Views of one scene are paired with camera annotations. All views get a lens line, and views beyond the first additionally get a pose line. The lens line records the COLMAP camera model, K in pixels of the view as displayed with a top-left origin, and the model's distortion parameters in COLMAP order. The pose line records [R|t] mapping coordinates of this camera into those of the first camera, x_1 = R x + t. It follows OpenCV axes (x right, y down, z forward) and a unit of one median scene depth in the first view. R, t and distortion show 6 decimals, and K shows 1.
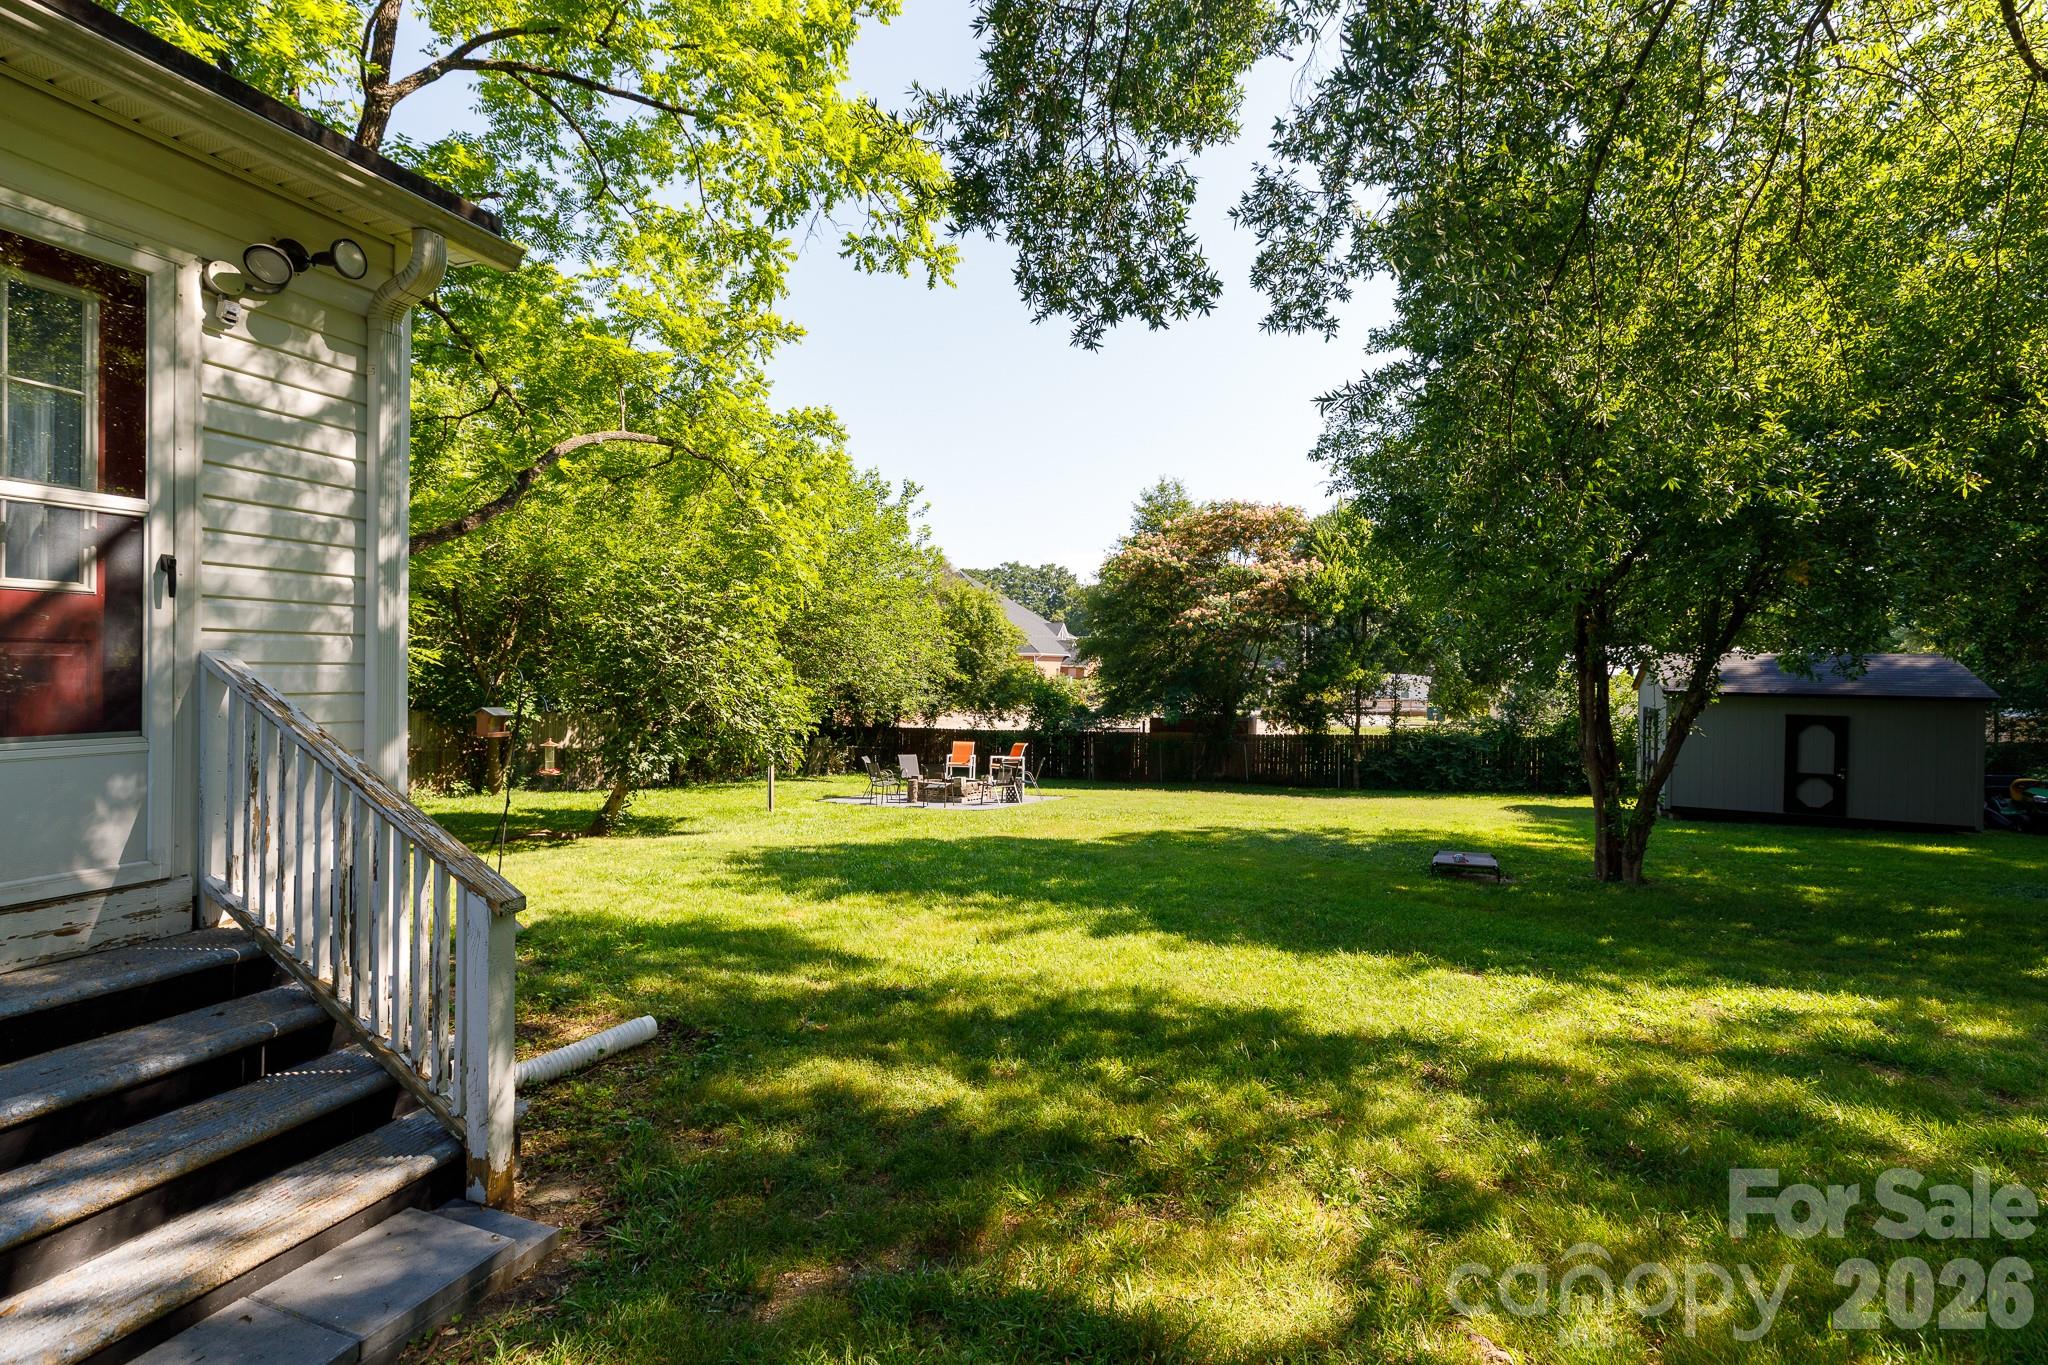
lens RADIAL K [[957.0, 0, 1027.5], [0, 957.0, 708.5], [0, 0, 1]] dist [-0.001112, -0.000216]
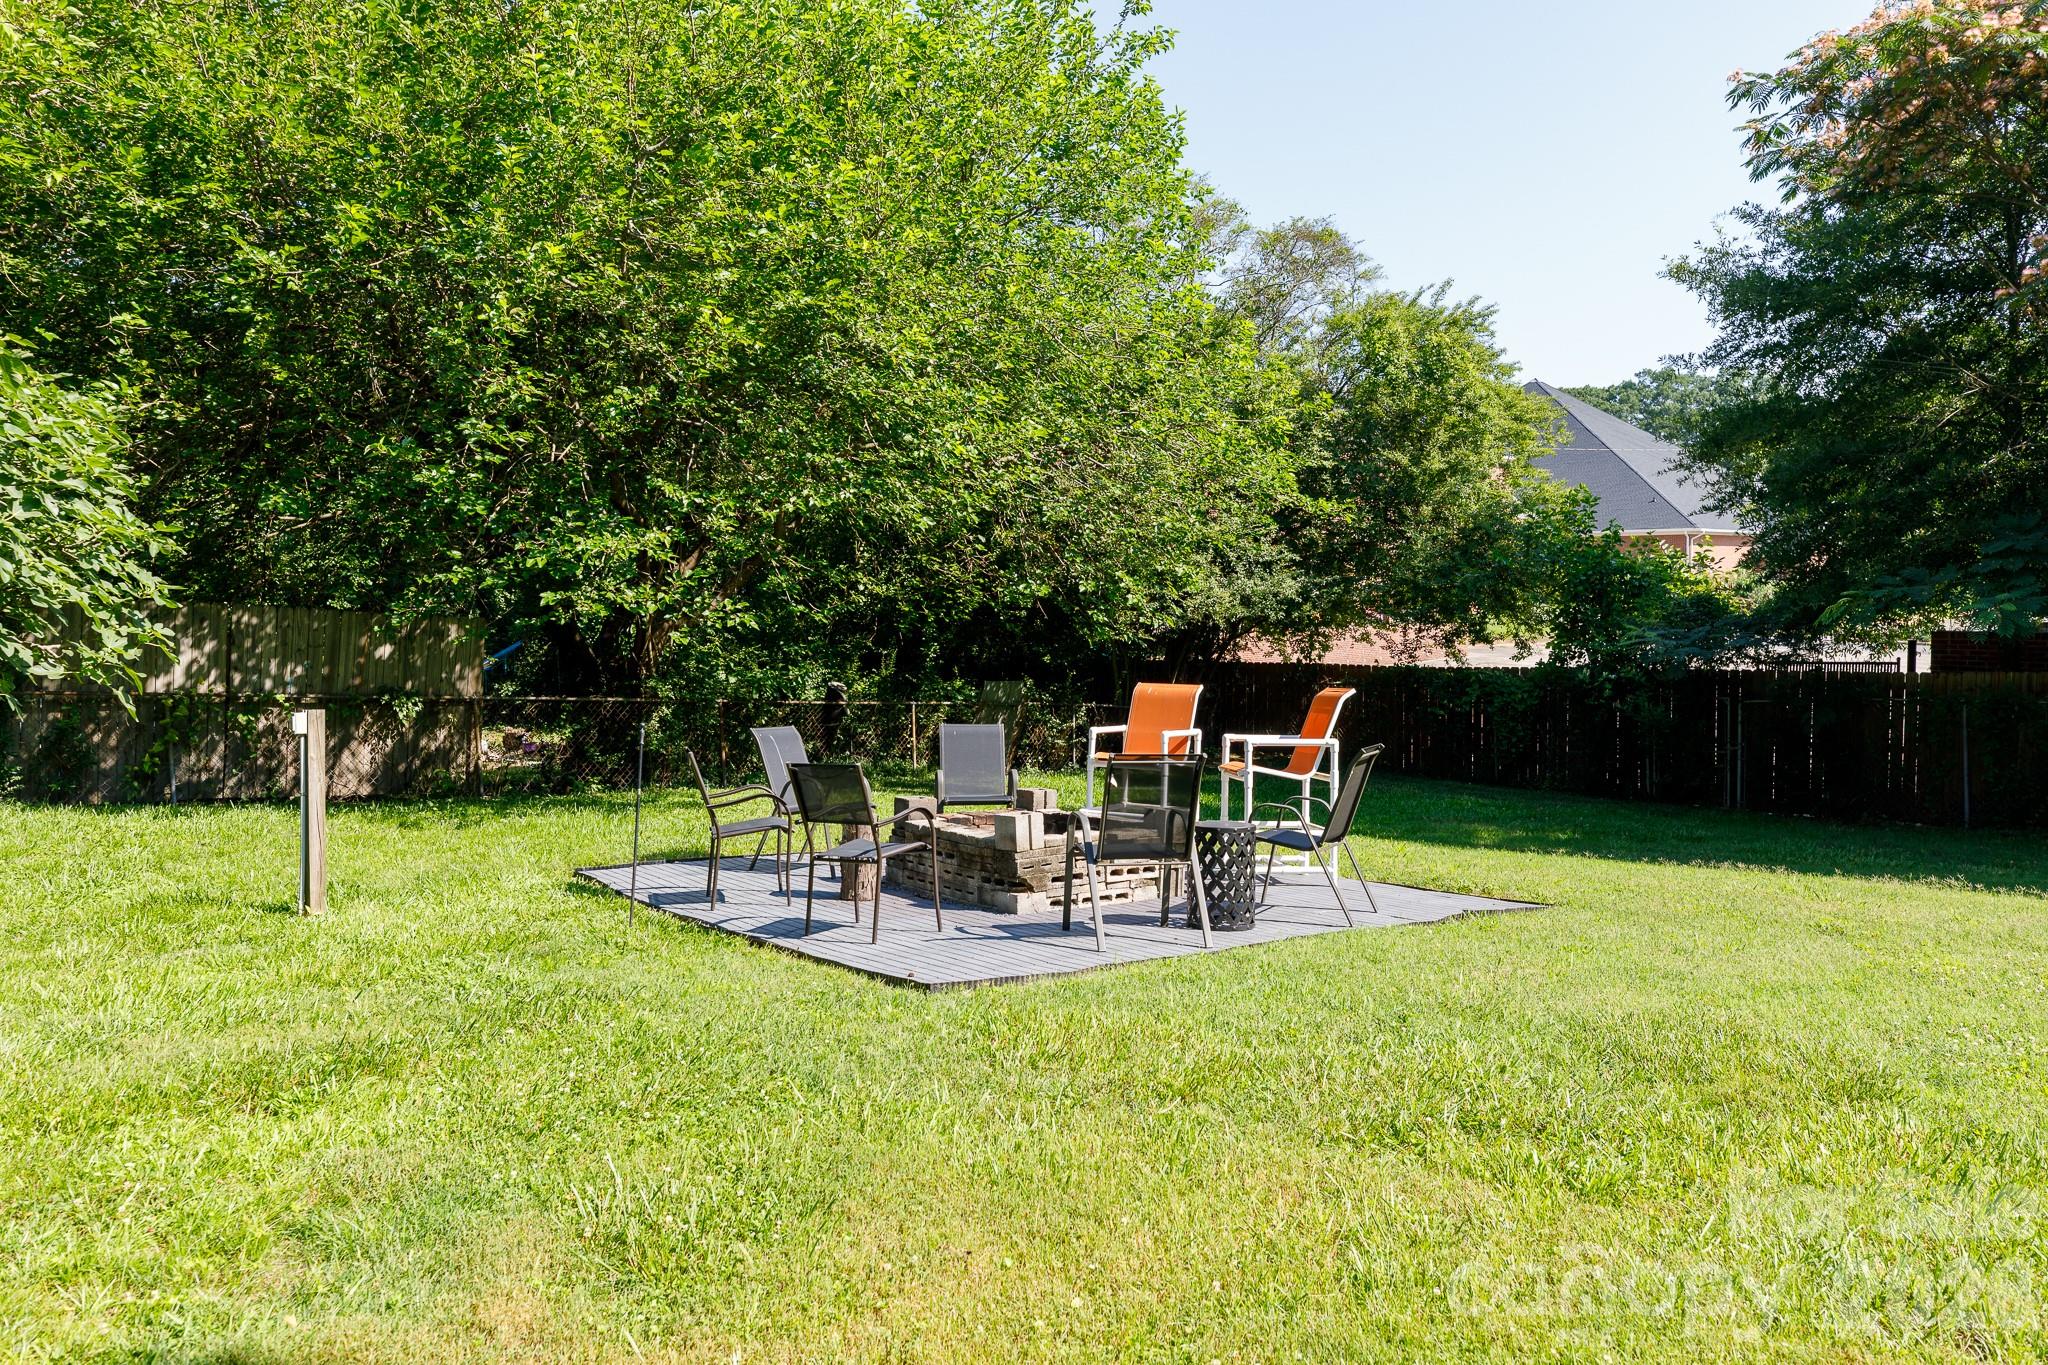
lens RADIAL K [[1507.6, 0, 1024.0], [0, 1507.6, 682.5], [0, 0, 1]] dist [0.004491, 0.001867]
pose [[0.908391, 0.006914, -0.418065, 0.060511], [0.001090, 0.999821, 0.018904, 0.017100], [0.418121, -0.017628, 0.908220, 0.388053]]
